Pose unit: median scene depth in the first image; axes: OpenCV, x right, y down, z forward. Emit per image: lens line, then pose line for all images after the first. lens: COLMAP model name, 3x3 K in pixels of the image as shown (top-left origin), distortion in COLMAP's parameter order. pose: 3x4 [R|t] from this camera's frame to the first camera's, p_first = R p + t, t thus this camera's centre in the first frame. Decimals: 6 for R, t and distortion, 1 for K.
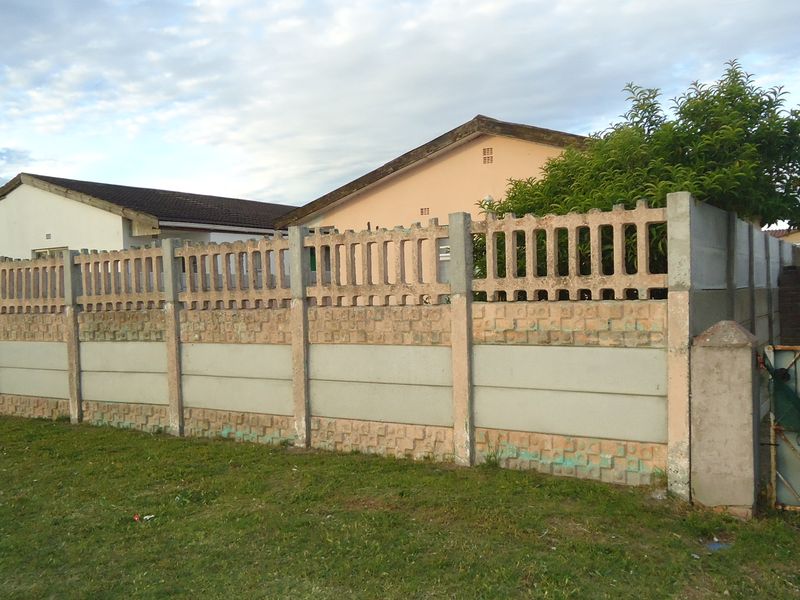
lens RADIAL K [[784.0, 0, 399.6], [0, 784.0, 299.6], [0, 0, 1]] dist [-0.008994, 0.000000]
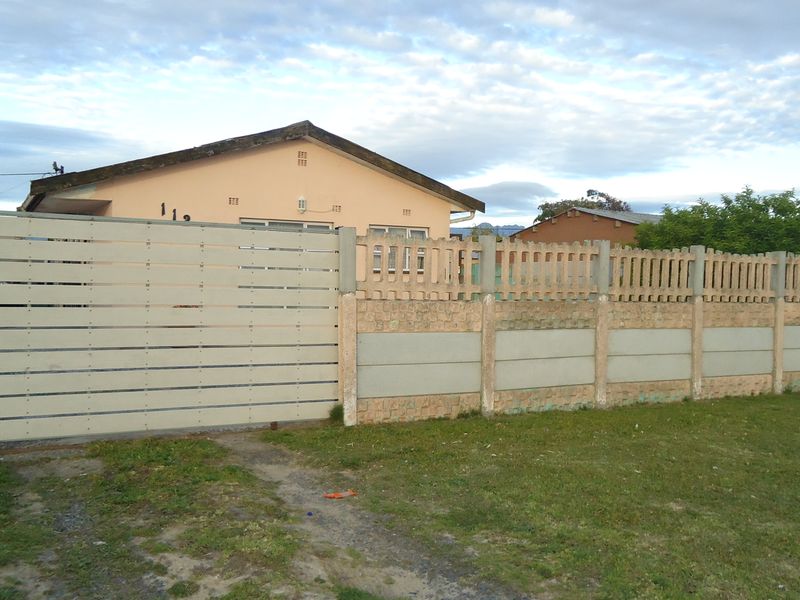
lens RADIAL K [[784.0, 0, 400.2], [0, 784.0, 301.7], [0, 0, 1]] dist [-0.008994, 0.000000]
pose [[0.477363, 0.020275, 0.878472, -1.431098], [-0.027817, 0.999581, -0.007955, 0.030808], [-0.878266, -0.020640, 0.477727, 0.690980]]
